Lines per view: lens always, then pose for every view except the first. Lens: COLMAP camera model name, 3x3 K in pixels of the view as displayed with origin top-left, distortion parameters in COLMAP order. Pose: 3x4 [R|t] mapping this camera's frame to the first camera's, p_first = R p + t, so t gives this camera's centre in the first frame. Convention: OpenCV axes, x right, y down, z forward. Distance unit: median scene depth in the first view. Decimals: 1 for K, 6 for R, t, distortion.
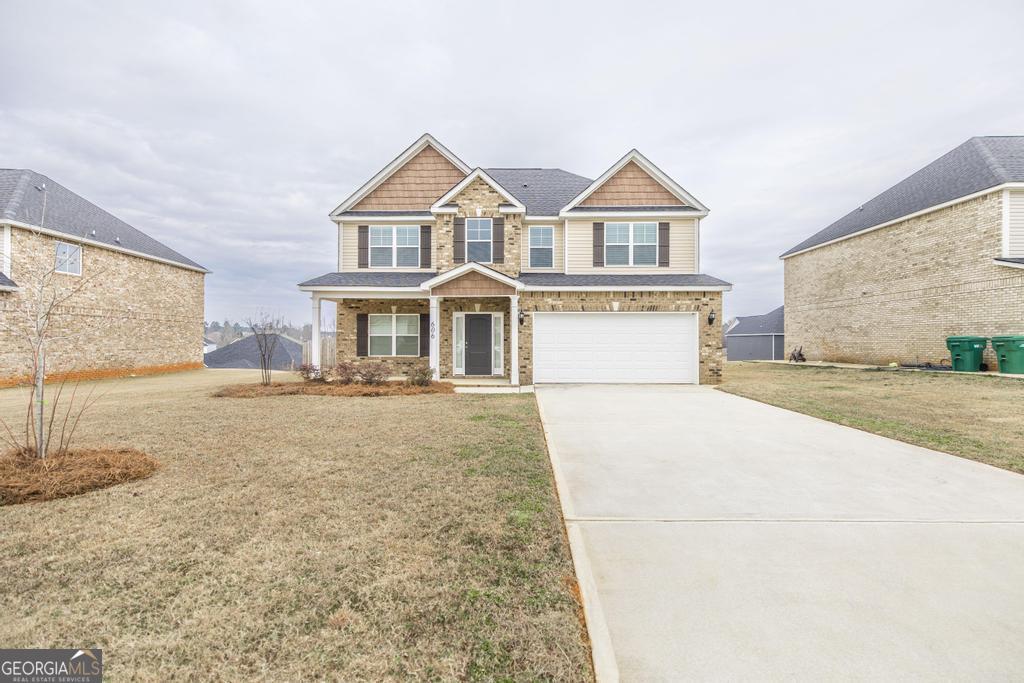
lens RADIAL K [[443.8, 0, 512.3], [0, 443.8, 339.7], [0, 0, 1]] dist [0.002574, -0.000064]
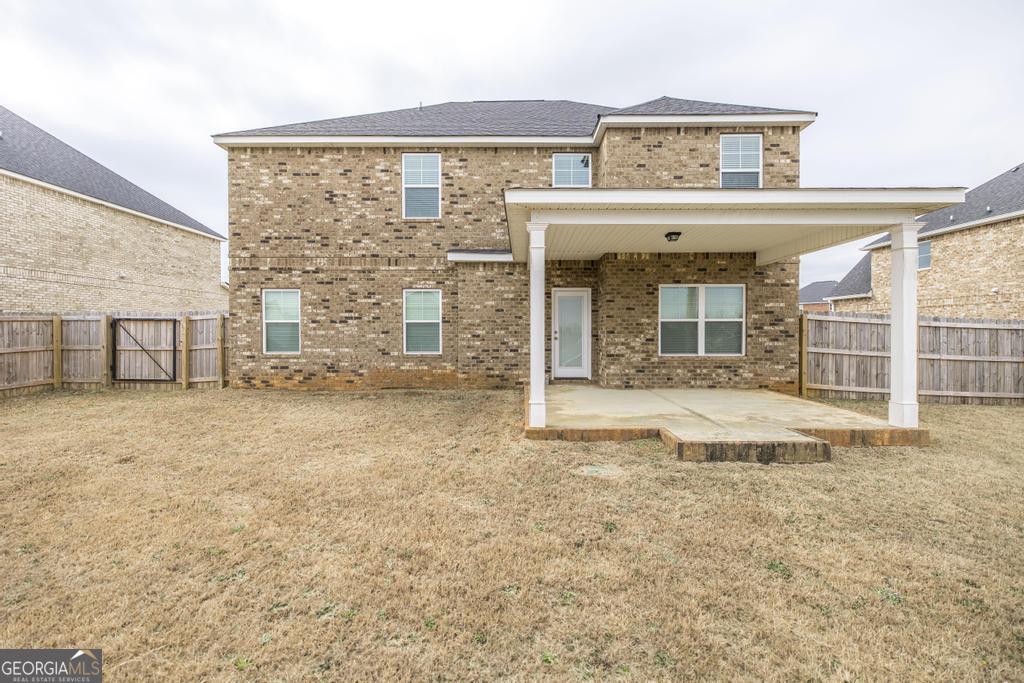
lens RADIAL K [[443.8, 0, 515.0], [0, 443.8, 337.1], [0, 0, 1]] dist [0.002574, -0.000064]
pose [[-0.999998, -0.001601, -0.001419, -0.007621], [-0.001606, 0.999992, 0.003792, 0.015216], [0.001413, 0.003795, -0.999992, 2.403436]]
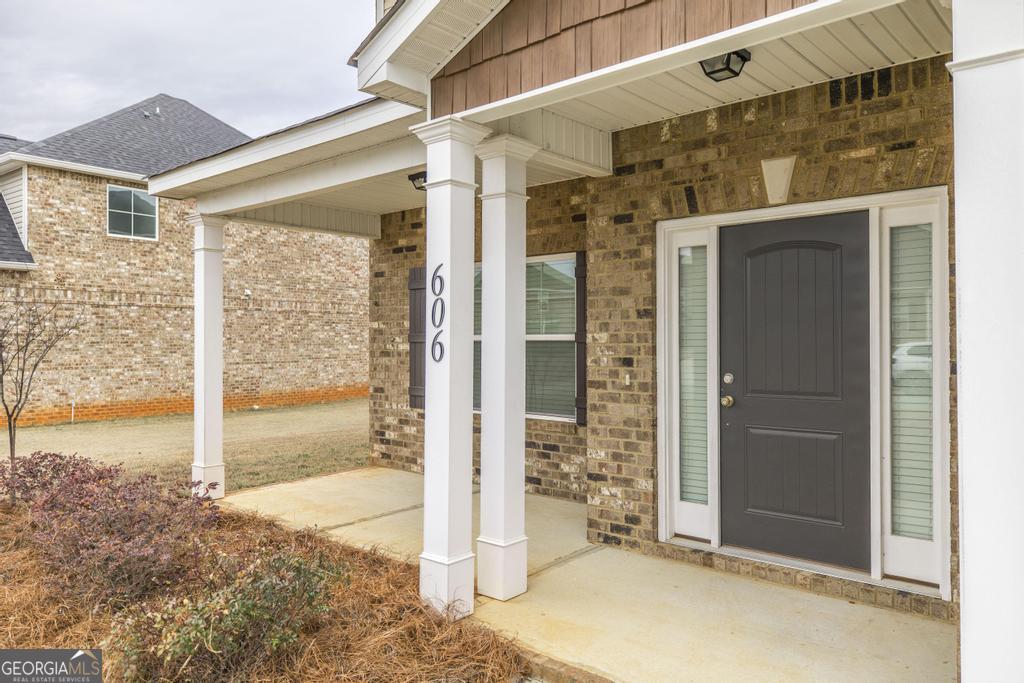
lens RADIAL K [[709.9, 0, 516.3], [0, 709.9, 343.6], [0, 0, 1]] dist [-0.001898, -0.001021]
pose [[0.762485, -0.000305, -0.647006, 0.024247], [0.005359, 0.999969, 0.005845, -0.009484], [0.646984, -0.007924, 0.762462, 0.688694]]
